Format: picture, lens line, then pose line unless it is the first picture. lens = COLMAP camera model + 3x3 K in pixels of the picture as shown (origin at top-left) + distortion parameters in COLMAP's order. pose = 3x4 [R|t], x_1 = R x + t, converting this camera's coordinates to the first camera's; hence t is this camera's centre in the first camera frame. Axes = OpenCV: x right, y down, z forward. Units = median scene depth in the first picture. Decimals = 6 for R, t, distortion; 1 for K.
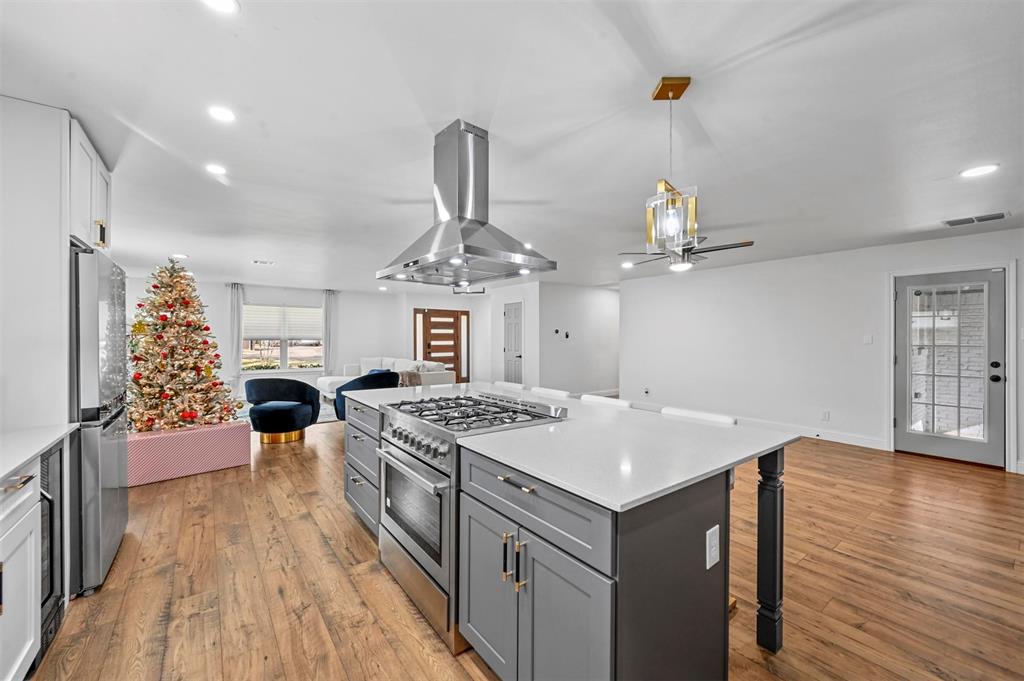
lens RADIAL K [[403.8, 0, 507.0], [0, 403.8, 343.7], [0, 0, 1]] dist [-0.003791, 0.001177]
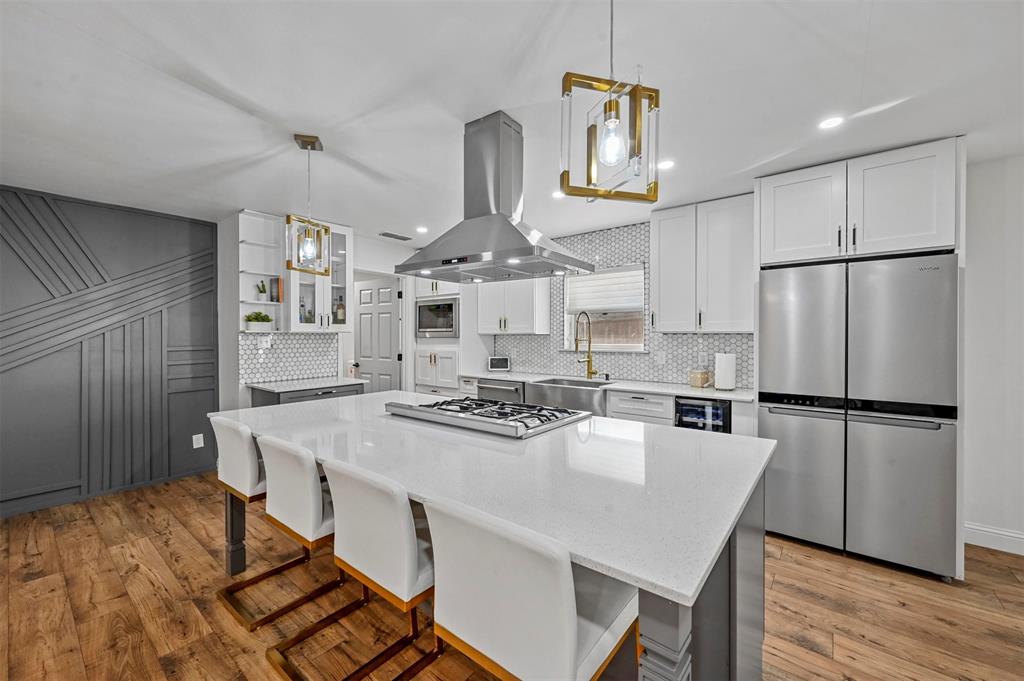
lens RADIAL K [[403.8, 0, 511.4], [0, 403.8, 339.4], [0, 0, 1]] dist [-0.003791, 0.001177]
pose [[-0.968301, 0.000026, -0.249788, 0.065039], [-0.005455, 0.999759, 0.021252, -0.025081], [0.249728, 0.021941, -0.968067, 1.475916]]
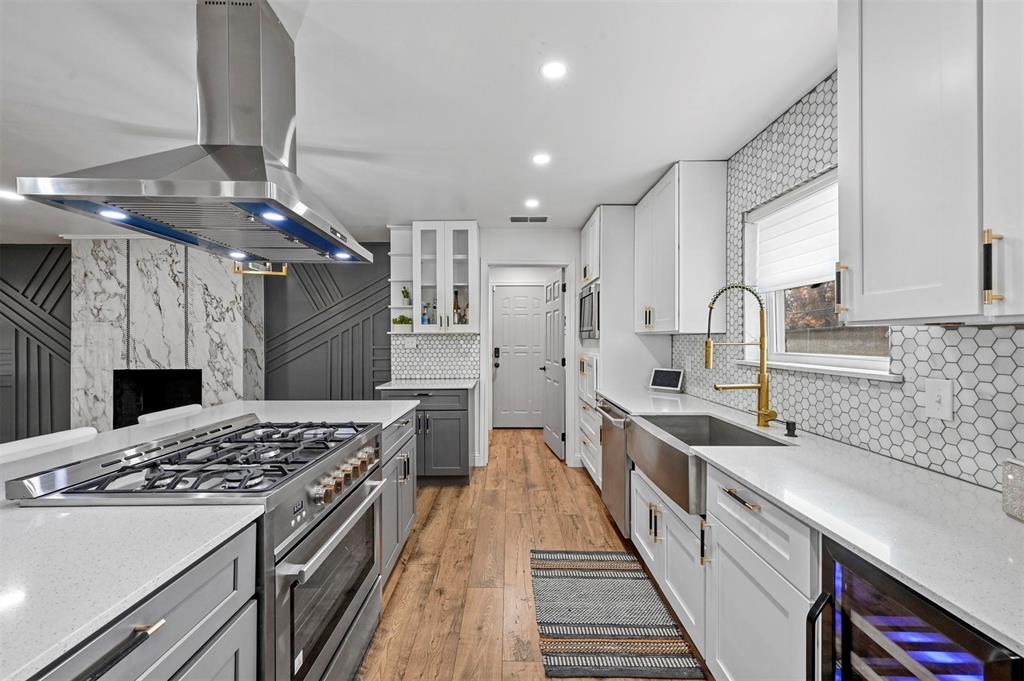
lens RADIAL K [[403.8, 0, 508.4], [0, 403.8, 338.4], [0, 0, 1]] dist [-0.003791, 0.001177]
pose [[-0.800499, -0.002212, 0.599330, -0.625146], [0.008003, 0.999865, 0.014381, -0.016632], [-0.599280, 0.016308, -0.800373, 0.956709]]
